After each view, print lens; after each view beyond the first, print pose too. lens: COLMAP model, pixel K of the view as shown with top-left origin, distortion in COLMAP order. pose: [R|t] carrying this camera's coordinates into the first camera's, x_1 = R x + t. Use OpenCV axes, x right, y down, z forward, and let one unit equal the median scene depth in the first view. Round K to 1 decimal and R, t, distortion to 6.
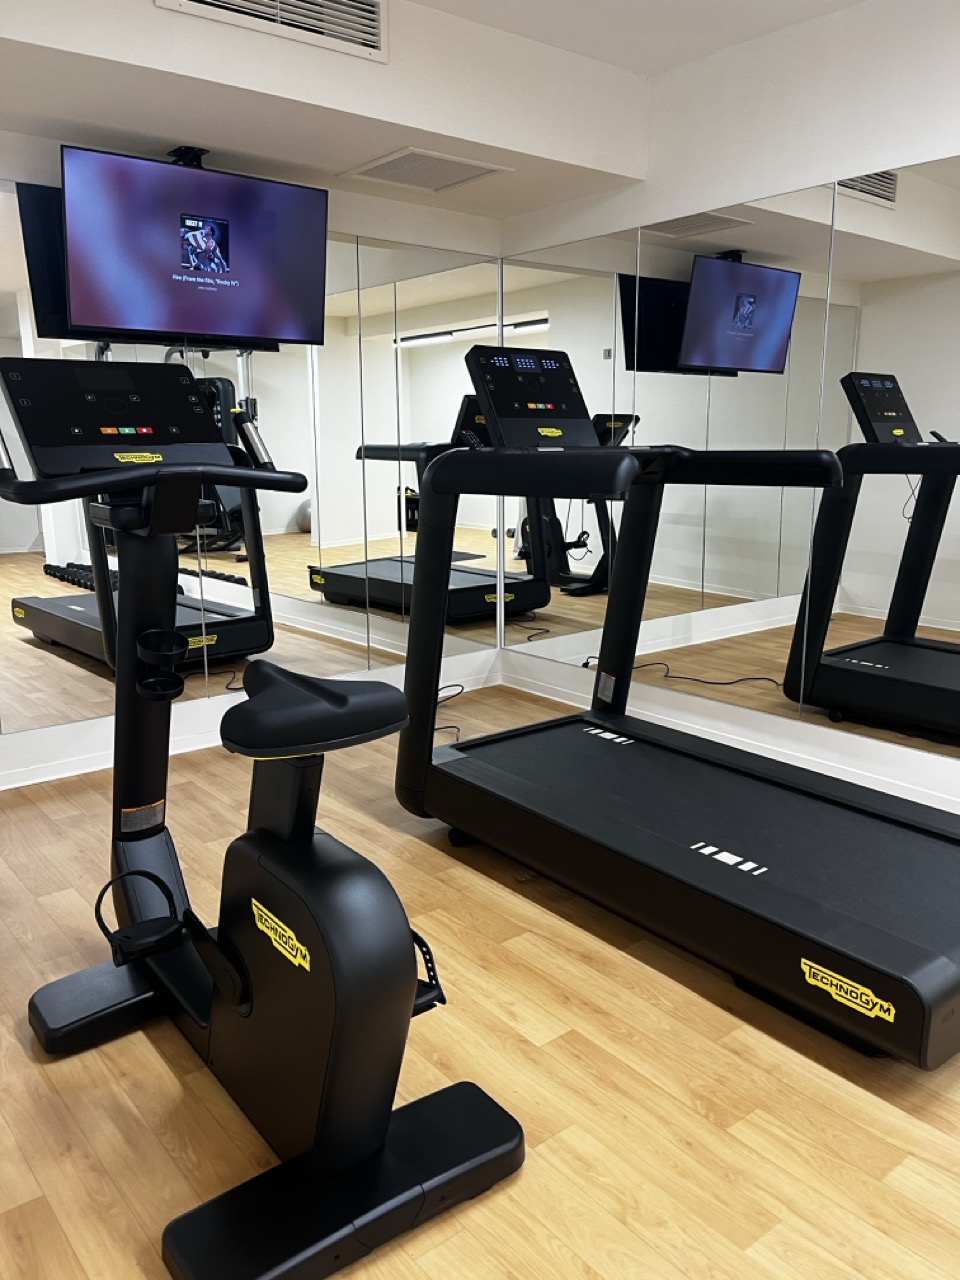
lens RADIAL K [[949.8, 0, 474.2], [0, 949.8, 636.1], [0, 0, 1]] dist [0.054236, -0.079585]
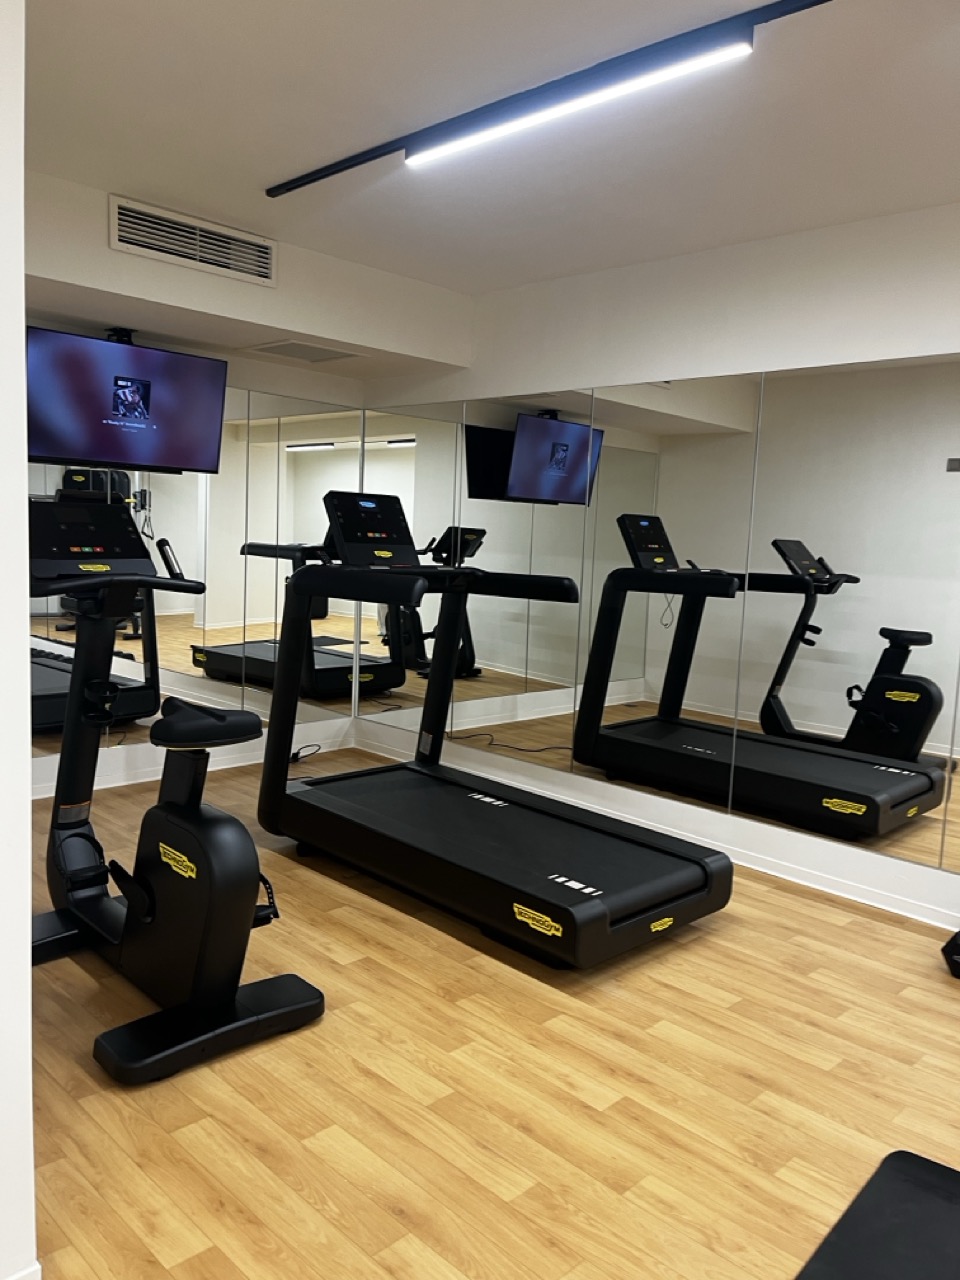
lens RADIAL K [[949.8, 0, 474.2], [0, 949.8, 636.1], [0, 0, 1]] dist [0.054236, -0.079585]
pose [[0.991896, 0.037052, 0.121530, 0.049941], [-0.025558, 0.995167, -0.094809, 0.035700], [-0.124455, 0.090935, 0.988049, -0.400984]]
